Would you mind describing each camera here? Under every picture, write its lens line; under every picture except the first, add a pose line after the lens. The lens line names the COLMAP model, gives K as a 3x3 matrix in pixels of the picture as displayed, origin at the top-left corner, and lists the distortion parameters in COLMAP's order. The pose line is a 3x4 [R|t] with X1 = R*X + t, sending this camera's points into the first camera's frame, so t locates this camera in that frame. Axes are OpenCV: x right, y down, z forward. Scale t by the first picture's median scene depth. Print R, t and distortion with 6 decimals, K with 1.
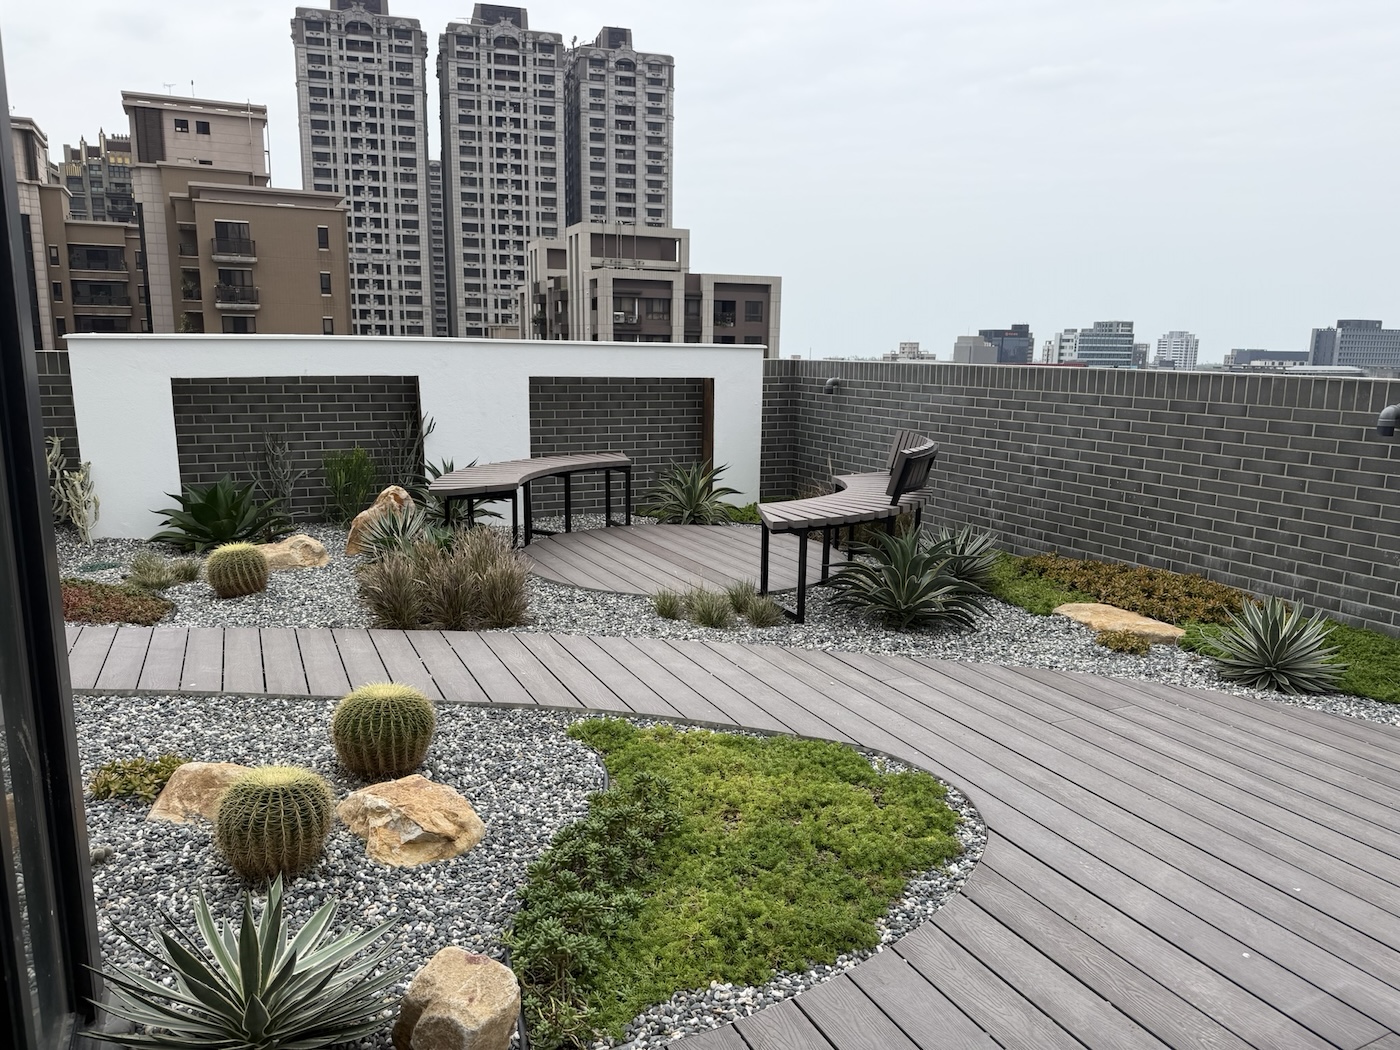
lens RADIAL K [[973.0, 0, 698.2], [0, 973.0, 522.5], [0, 0, 1]] dist [0.067629, -0.093631]
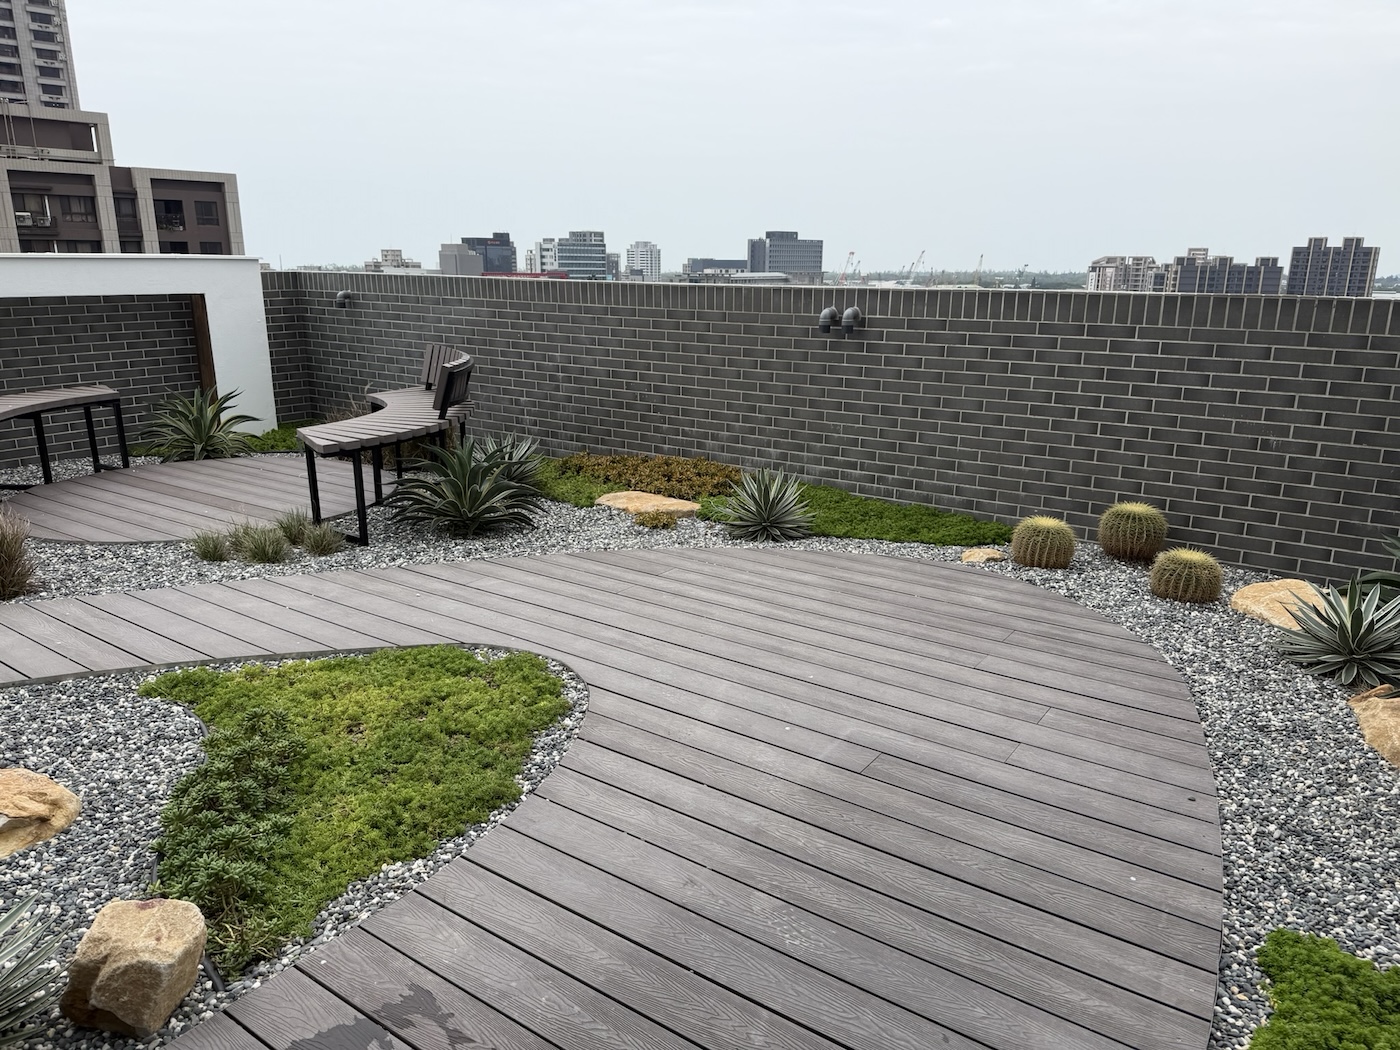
lens RADIAL K [[976.9, 0, 707.1], [0, 976.9, 525.2], [0, 0, 1]] dist [0.053445, -0.043215]
pose [[0.872722, -0.133887, 0.469500, -0.065310], [0.091176, 0.989440, 0.112678, 0.001642], [-0.479628, -0.055529, 0.875713, -0.053297]]
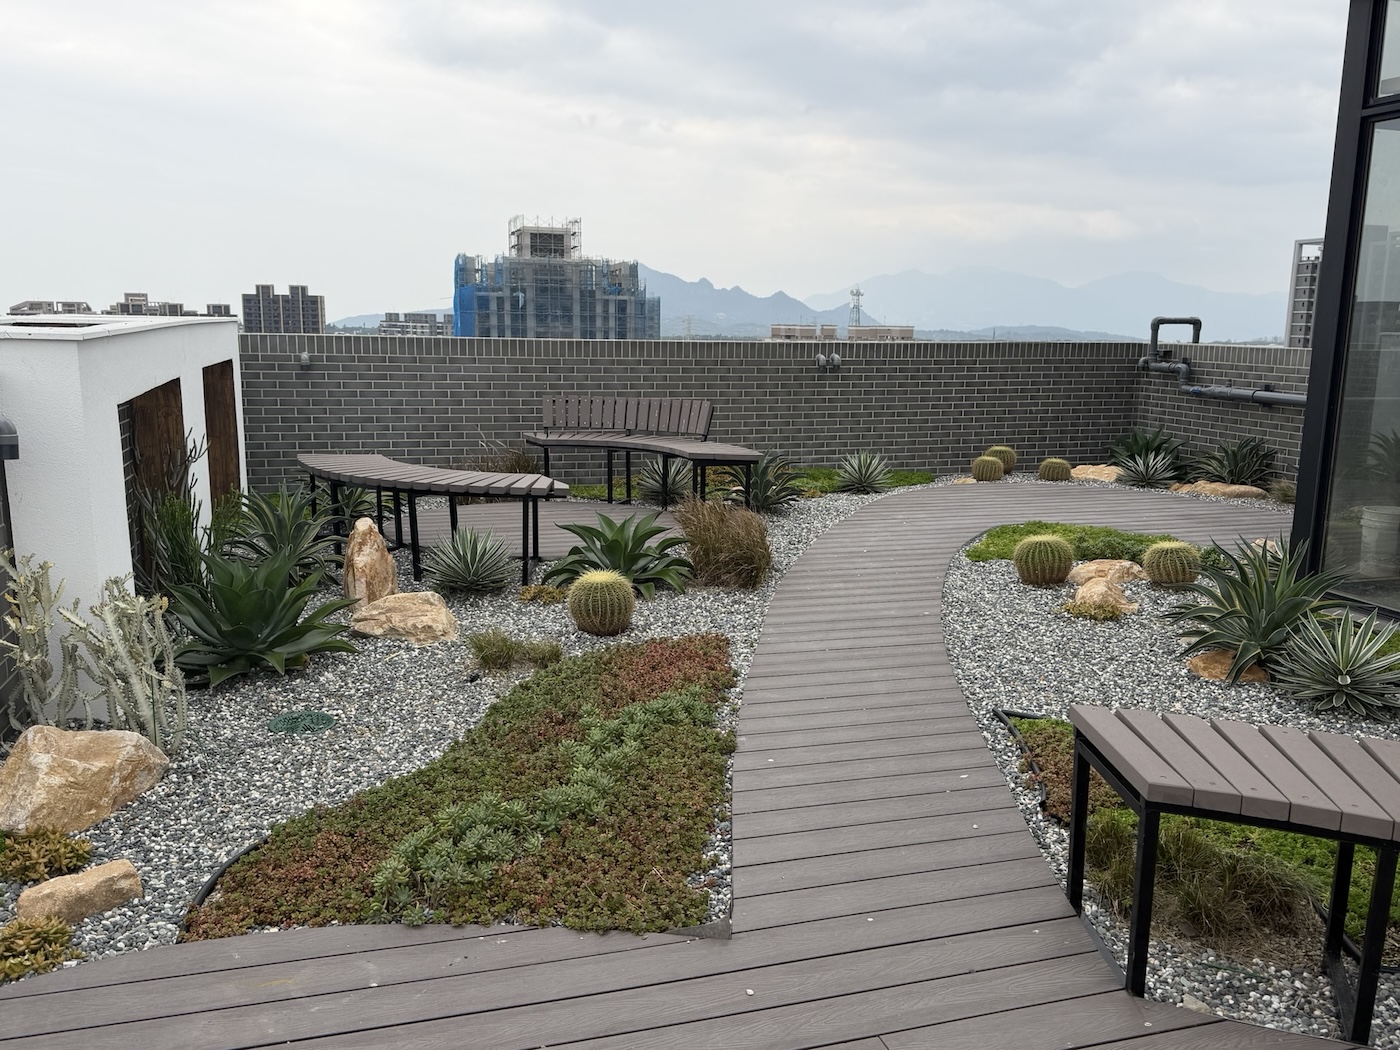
lens RADIAL K [[1134.4, 0, 700.8], [0, 1134.4, 526.6], [0, 0, 1]] dist [0.205574, -0.457018]
pose [[0.157066, -0.187535, 0.969619, -1.703517], [0.164768, 0.973020, 0.161503, -0.197437], [-0.973746, 0.134395, 0.183728, 0.859403]]
